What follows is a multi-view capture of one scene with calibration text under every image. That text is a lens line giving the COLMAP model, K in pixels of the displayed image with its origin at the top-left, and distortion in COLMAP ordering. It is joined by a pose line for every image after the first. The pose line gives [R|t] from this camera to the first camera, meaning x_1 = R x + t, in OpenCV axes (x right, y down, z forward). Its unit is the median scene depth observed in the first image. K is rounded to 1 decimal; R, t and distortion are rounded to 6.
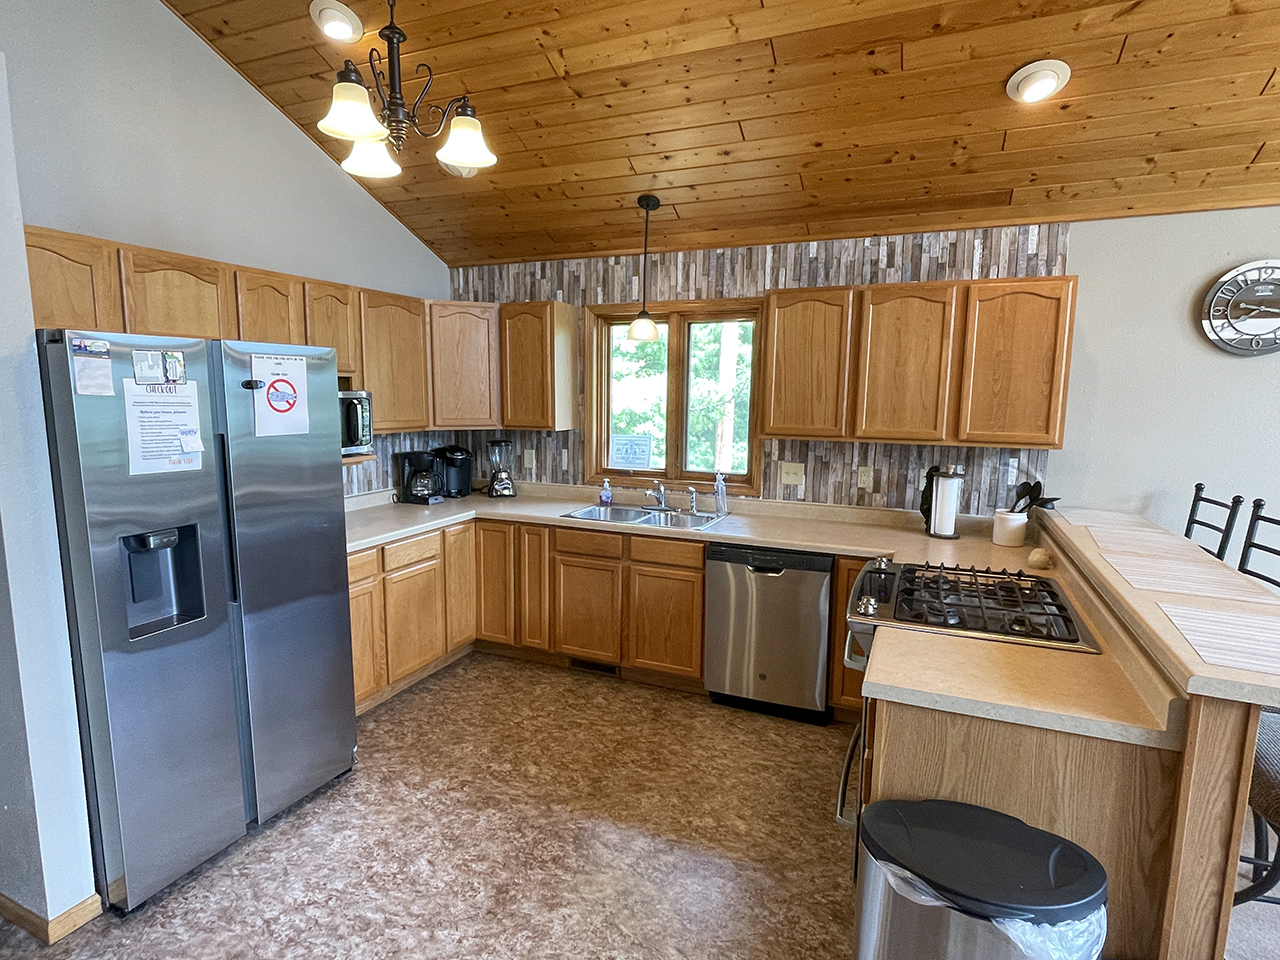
lens RADIAL K [[674.0, 0, 636.4], [0, 674.0, 489.1], [0, 0, 1]] dist [-0.000129, -0.000655]
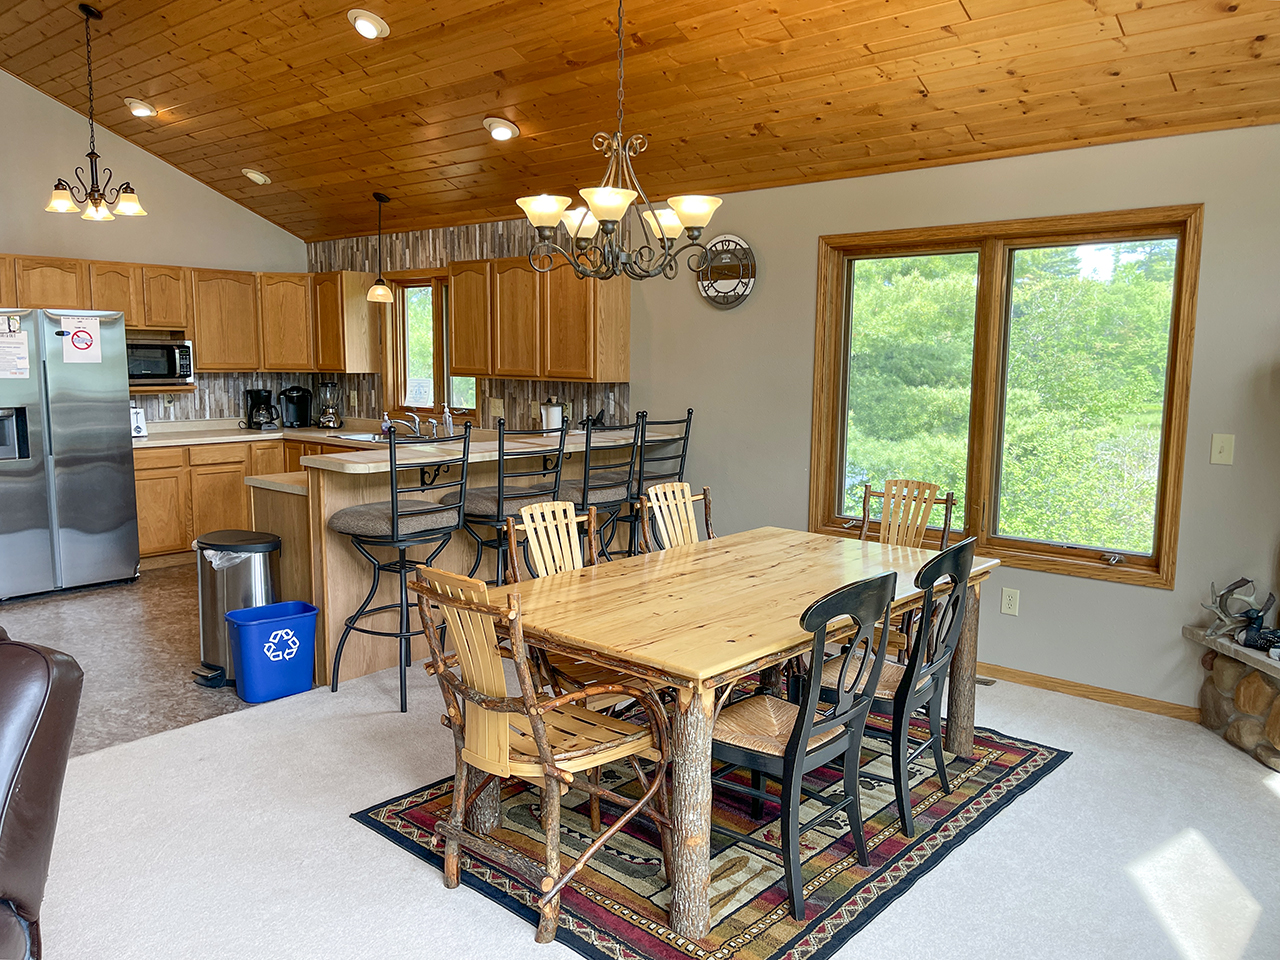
lens RADIAL K [[998.3, 0, 647.1], [0, 998.3, 483.8], [0, 0, 1]] dist [0.072355, -0.102268]
pose [[0.952493, 0.037901, -0.302192, 1.055215], [-0.043810, 0.998958, -0.012797, 0.127909], [0.301392, 0.025428, 0.953161, -0.658223]]
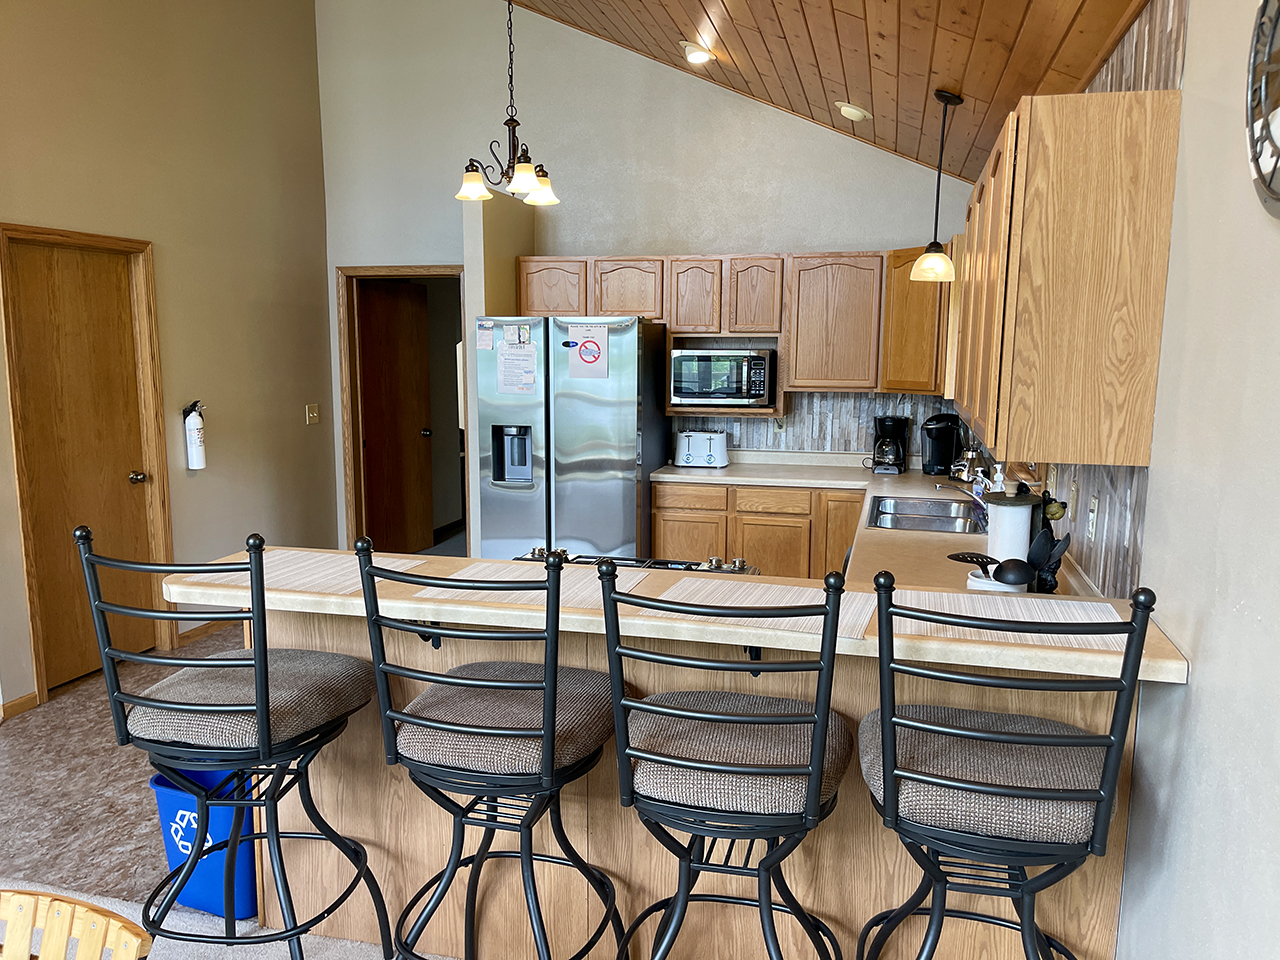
lens RADIAL K [[969.9, 0, 640.2], [0, 969.9, 497.1], [0, 0, 1]] dist [0.062507, -0.095434]
pose [[0.152681, 0.145481, -0.977509, 1.031623], [-0.149185, 0.981164, 0.122723, -0.064865], [0.976951, 0.127092, 0.171509, 0.493773]]
